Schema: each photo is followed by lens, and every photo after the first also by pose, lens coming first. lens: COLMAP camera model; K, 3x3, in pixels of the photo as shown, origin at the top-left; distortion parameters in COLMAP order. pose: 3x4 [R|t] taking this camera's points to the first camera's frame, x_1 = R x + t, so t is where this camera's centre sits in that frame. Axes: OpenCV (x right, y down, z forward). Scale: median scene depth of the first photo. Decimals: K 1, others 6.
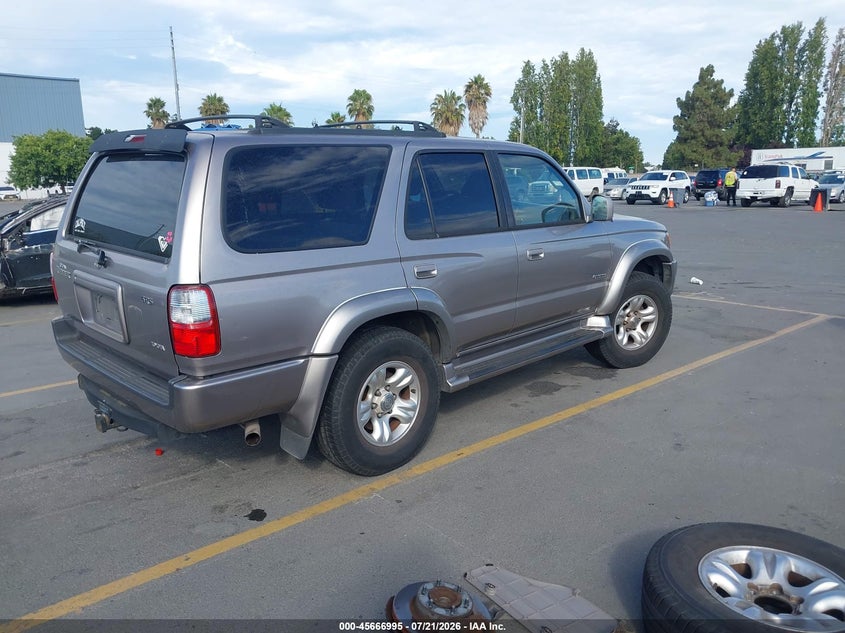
lens RADIAL K [[671.2, 0, 419.4], [0, 671.2, 314.3], [0, 0, 1]] dist [0.007549, -0.003274]
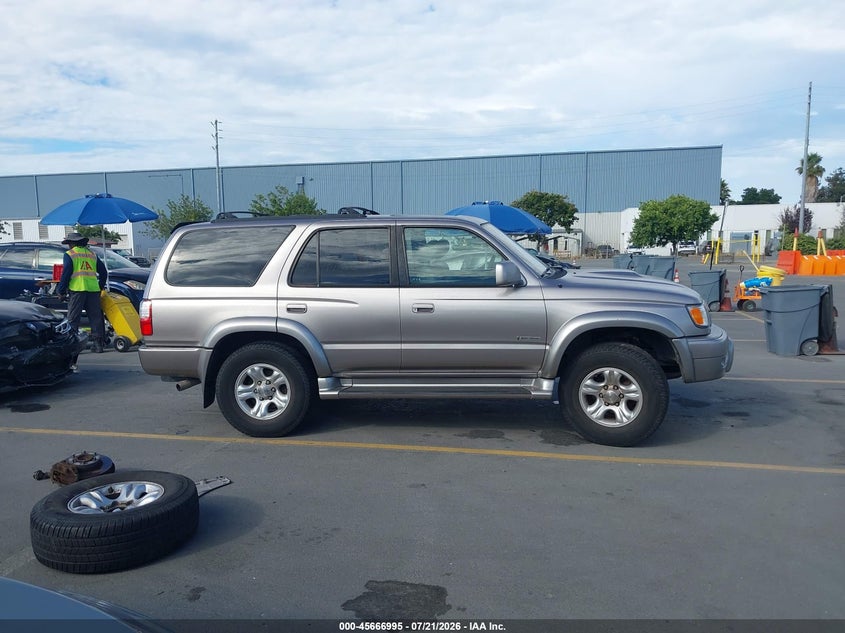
lens RADIAL K [[671.2, 0, 419.4], [0, 671.2, 314.3], [0, 0, 1]] dist [0.007549, -0.003274]
pose [[0.606992, 0.084624, -0.790190, 0.922952], [-0.151287, 0.988436, -0.010359, -0.053193], [0.780175, 0.125833, 0.612775, 0.216357]]
